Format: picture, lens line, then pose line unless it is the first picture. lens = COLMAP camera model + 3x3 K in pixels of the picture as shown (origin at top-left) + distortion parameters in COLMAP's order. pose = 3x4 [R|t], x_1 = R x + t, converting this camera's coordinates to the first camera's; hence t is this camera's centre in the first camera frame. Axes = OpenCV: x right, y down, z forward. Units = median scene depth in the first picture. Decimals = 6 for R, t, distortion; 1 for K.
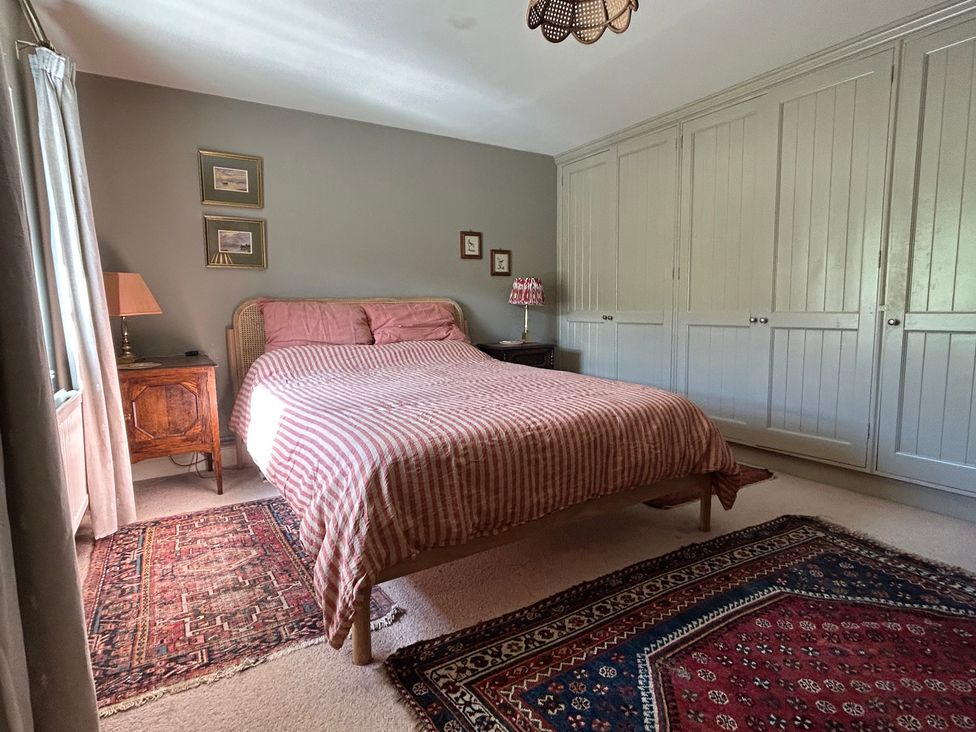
lens RADIAL K [[527.7, 0, 488.0], [0, 527.7, 366.0], [0, 0, 1]] dist [0.001736, 0.000215]
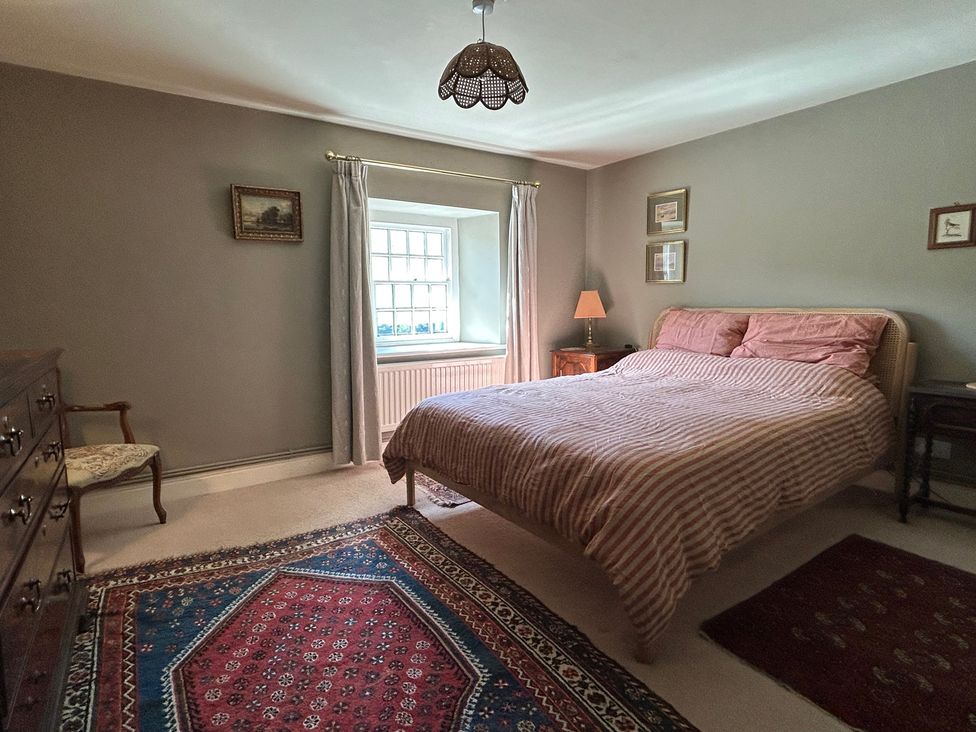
lens RADIAL K [[527.7, 0, 488.0], [0, 527.7, 366.0], [0, 0, 1]] dist [0.001736, 0.000215]
pose [[0.043878, 0.133940, -0.990018, 1.300094], [-0.105375, 0.986065, 0.128735, -0.180659], [0.993464, 0.098674, 0.057380, 0.886180]]
